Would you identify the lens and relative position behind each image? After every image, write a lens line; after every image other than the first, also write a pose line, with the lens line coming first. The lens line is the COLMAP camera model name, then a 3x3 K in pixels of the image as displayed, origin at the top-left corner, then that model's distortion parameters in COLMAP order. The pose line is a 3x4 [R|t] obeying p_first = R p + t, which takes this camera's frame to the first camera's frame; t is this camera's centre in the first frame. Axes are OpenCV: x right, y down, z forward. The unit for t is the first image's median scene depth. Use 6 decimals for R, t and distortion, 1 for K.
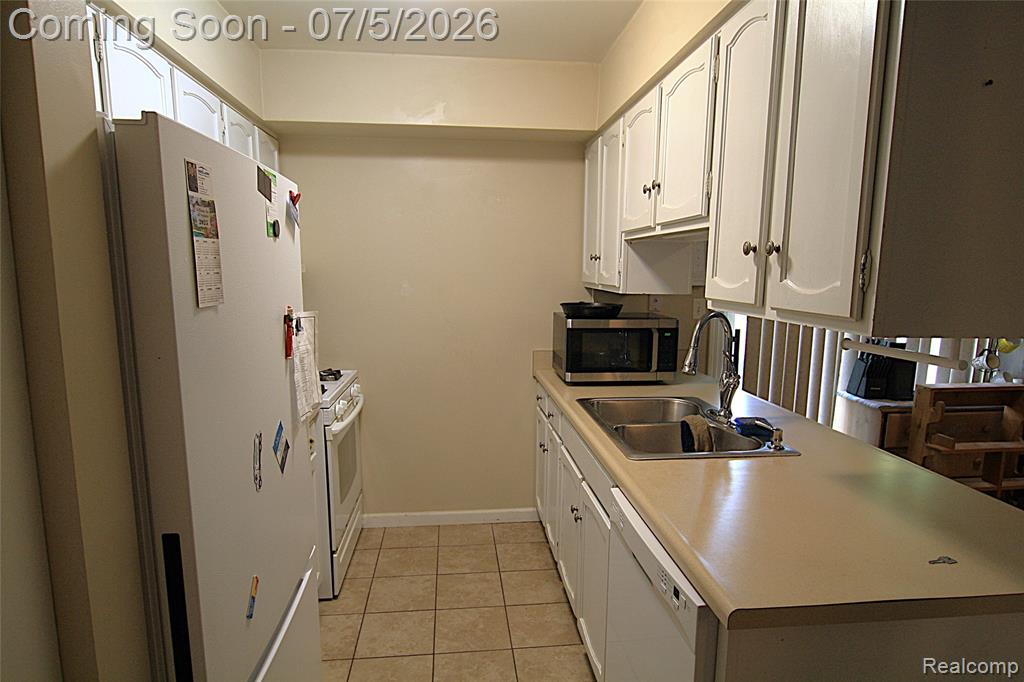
lens RADIAL K [[595.5, 0, 511.1], [0, 595.5, 345.5], [0, 0, 1]] dist [-0.013084, -0.001135]
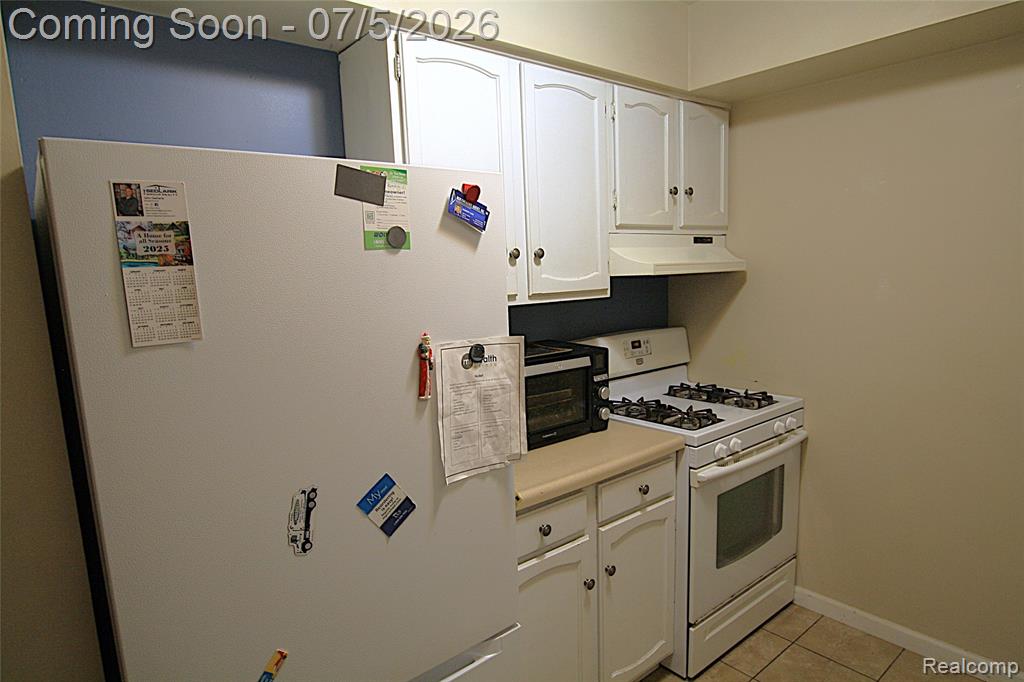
lens RADIAL K [[595.5, 0, 515.3], [0, 595.5, 356.9], [0, 0, 1]] dist [-0.013084, -0.001135]
pose [[0.557561, 0.098707, -0.824247, 0.184156], [-0.064523, 0.995055, 0.075515, -0.053326], [0.827625, 0.011078, 0.561172, 0.339539]]
